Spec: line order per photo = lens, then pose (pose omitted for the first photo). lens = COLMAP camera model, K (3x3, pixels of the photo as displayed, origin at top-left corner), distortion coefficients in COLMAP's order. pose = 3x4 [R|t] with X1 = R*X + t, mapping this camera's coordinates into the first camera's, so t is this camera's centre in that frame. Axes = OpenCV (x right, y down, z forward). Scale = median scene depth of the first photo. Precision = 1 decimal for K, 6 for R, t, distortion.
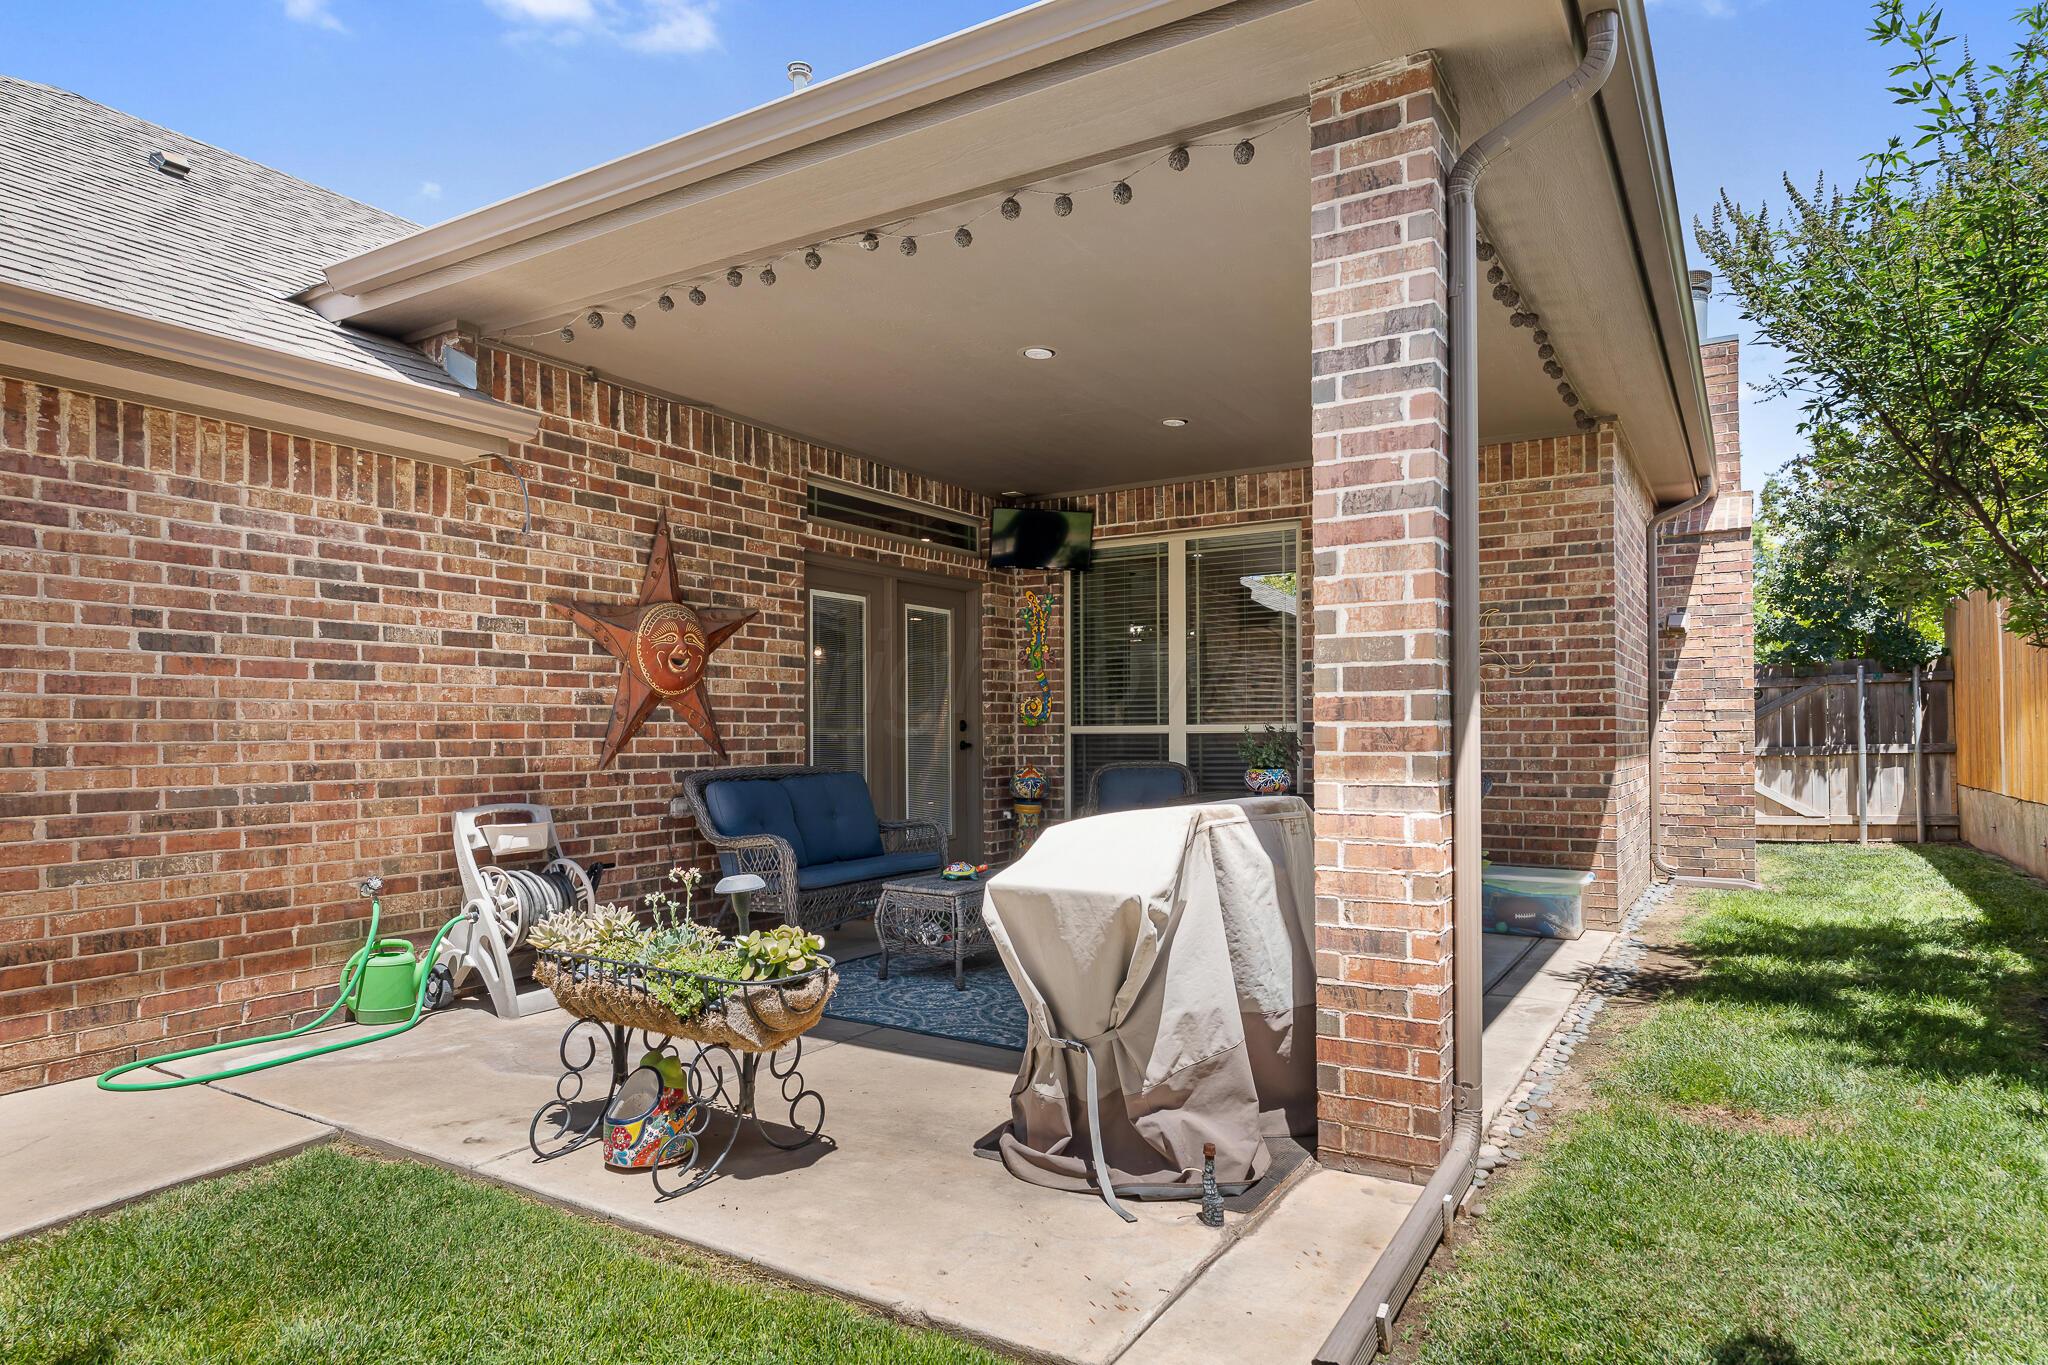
lens RADIAL K [[1213.9, 0, 1020.7], [0, 1213.9, 687.9], [0, 0, 1]] dist [0.003576, 0.000157]
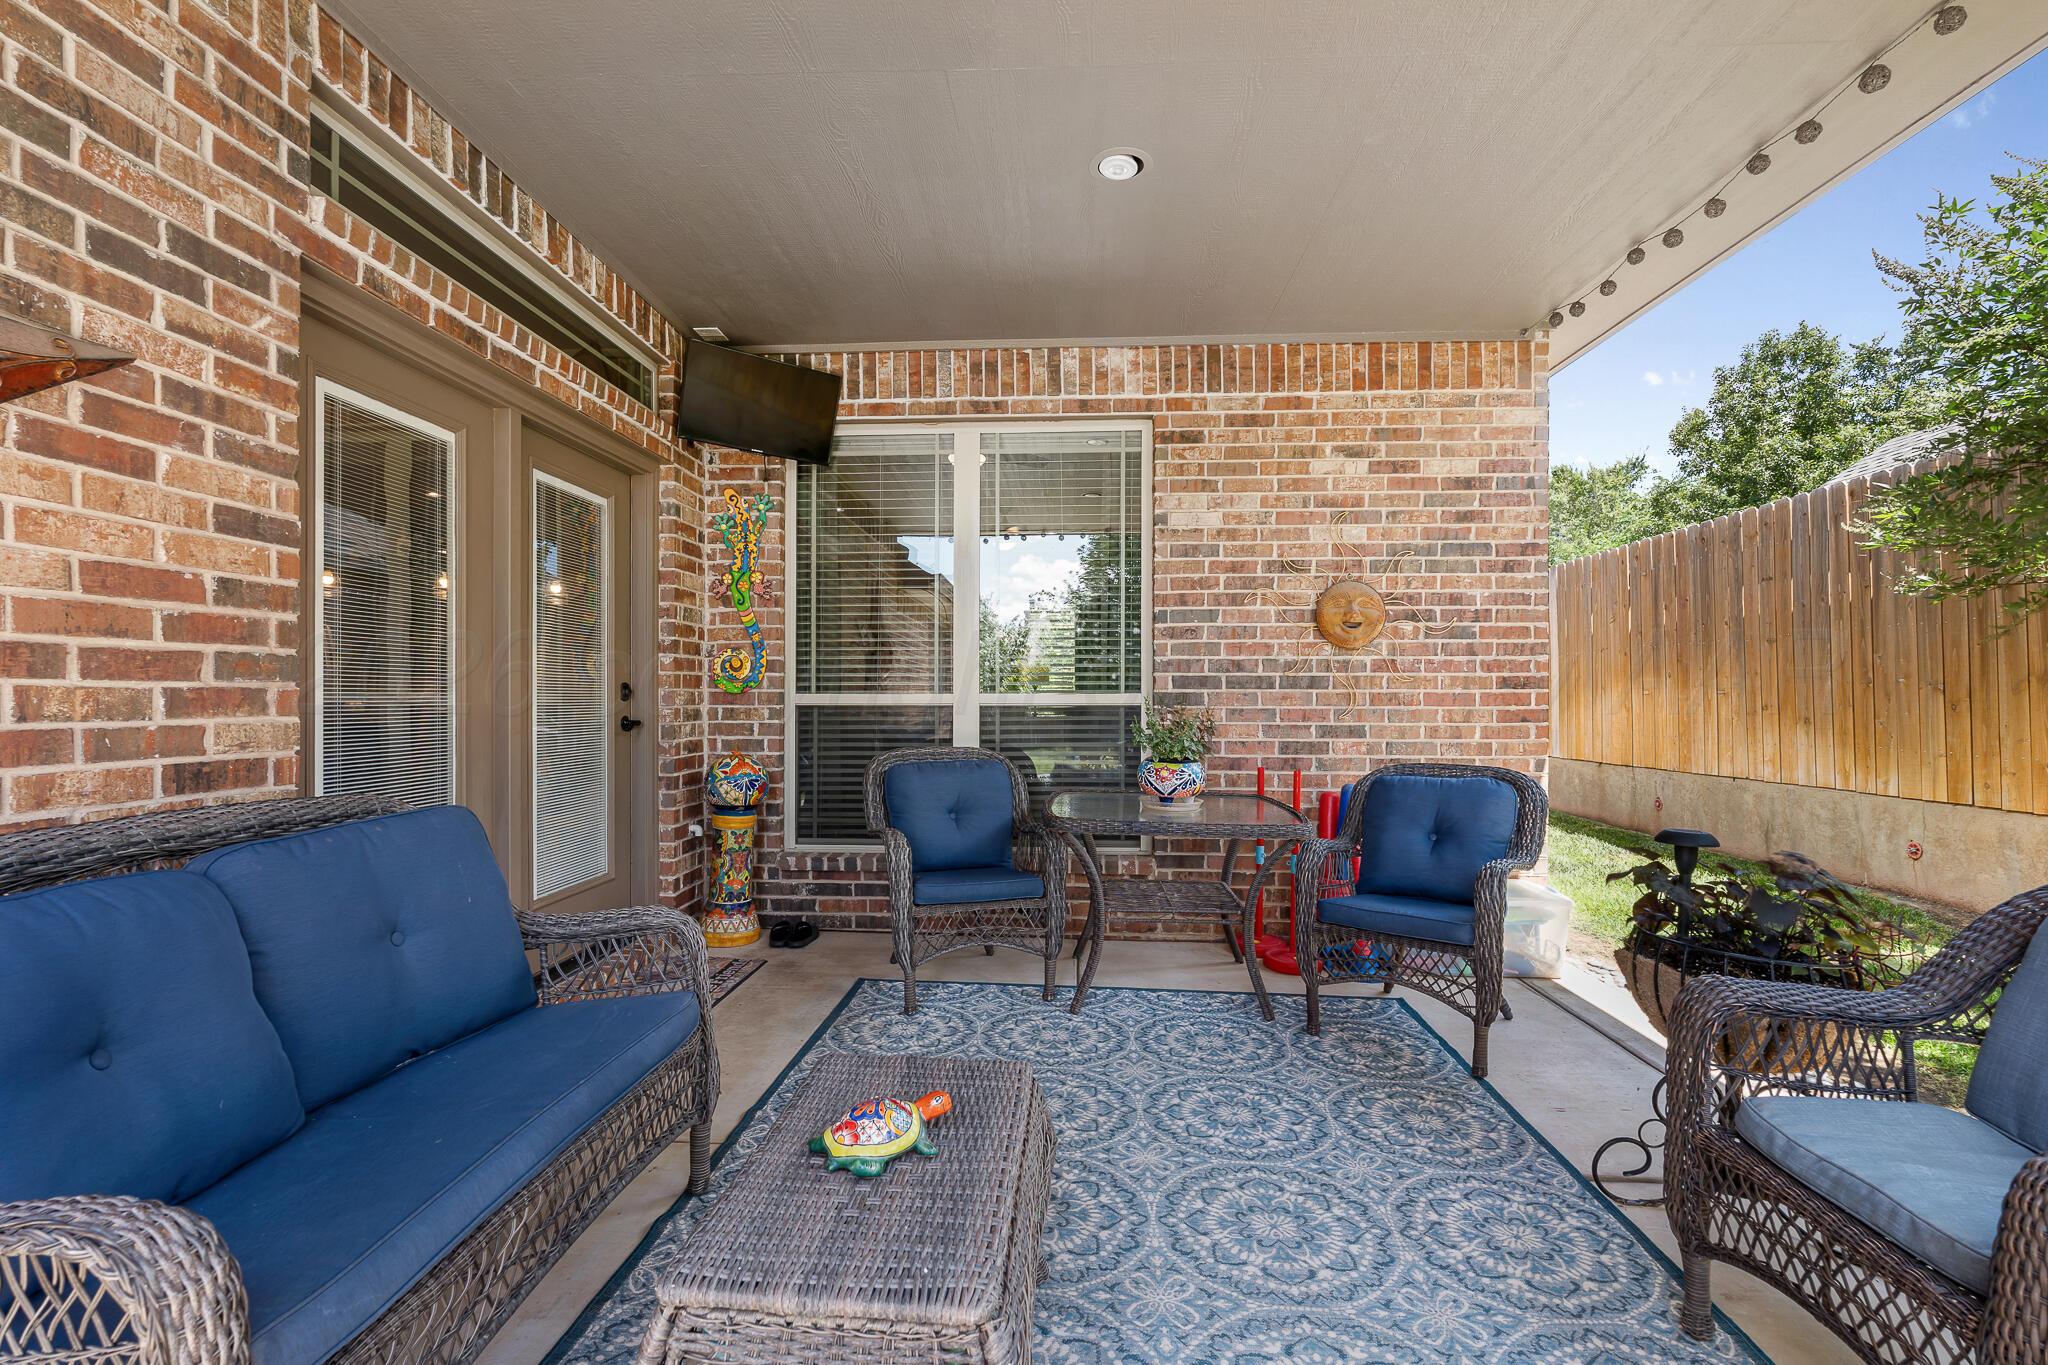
lens RADIAL K [[910.4, 0, 1035.6], [0, 910.4, 692.0], [0, 0, 1]] dist [-0.002977, -0.001413]
pose [[0.877024, 0.009593, 0.480351, -0.104243], [-0.025077, 0.999352, 0.025827, 0.017172], [-0.479792, -0.034697, 0.876696, 0.597411]]
